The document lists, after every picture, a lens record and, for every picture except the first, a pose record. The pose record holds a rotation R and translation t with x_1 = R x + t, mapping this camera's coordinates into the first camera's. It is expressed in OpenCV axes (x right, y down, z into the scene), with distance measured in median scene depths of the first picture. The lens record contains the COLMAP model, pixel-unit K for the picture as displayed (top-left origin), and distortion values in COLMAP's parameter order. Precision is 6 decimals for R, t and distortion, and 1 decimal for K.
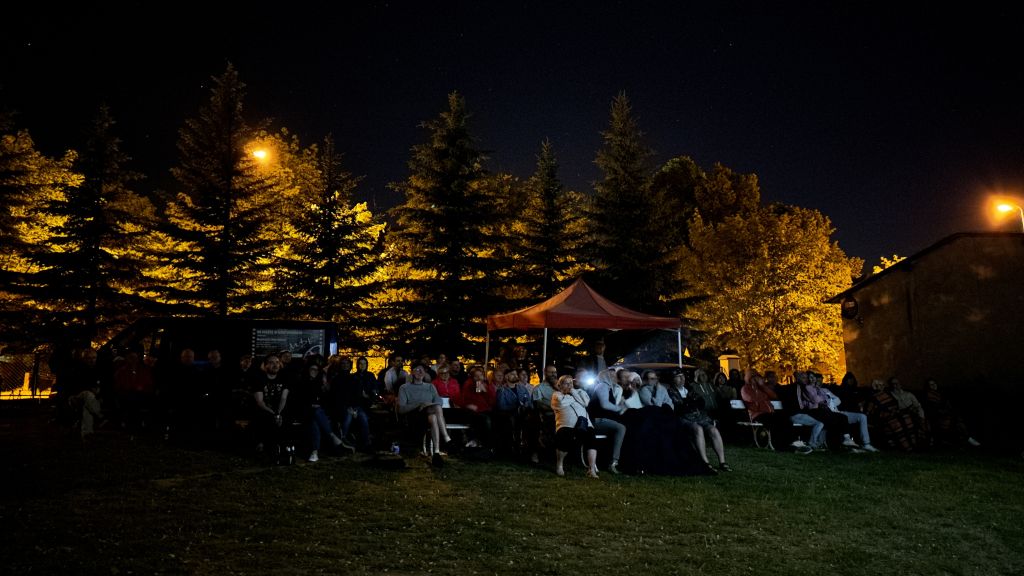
lens RADIAL K [[741.1, 0, 512.0], [0, 741.1, 288.0], [0, 0, 1]] dist [0.051576, -0.000186]
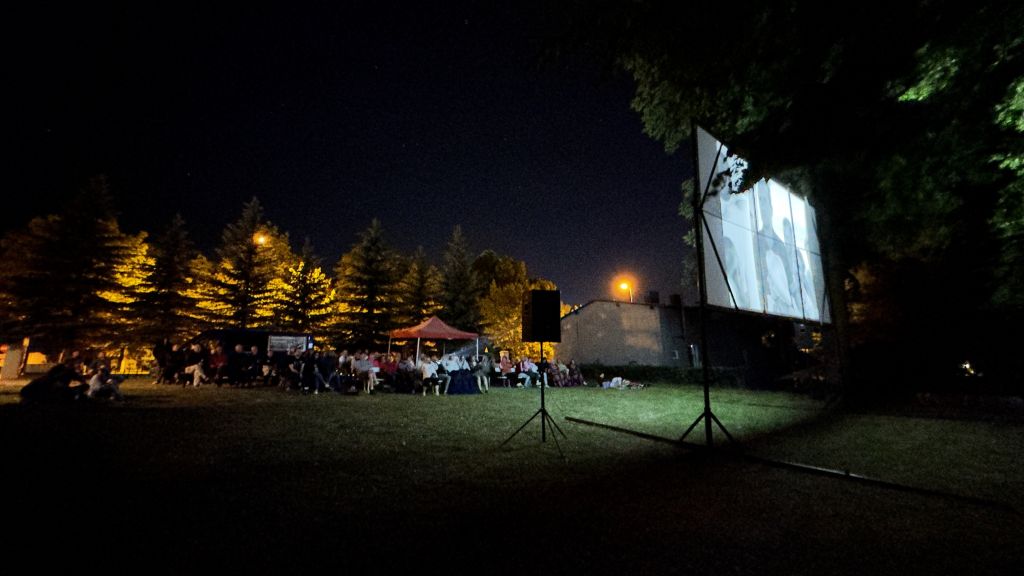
lens RADIAL K [[391.4, 0, 512.0], [0, 391.4, 288.0], [0, 0, 1]] dist [0.000156, 0.000048]
pose [[0.958957, 0.047229, 0.279589, -0.013999], [-0.027171, 0.996799, -0.075189, -0.009221], [-0.282245, 0.064506, 0.957171, -0.143309]]
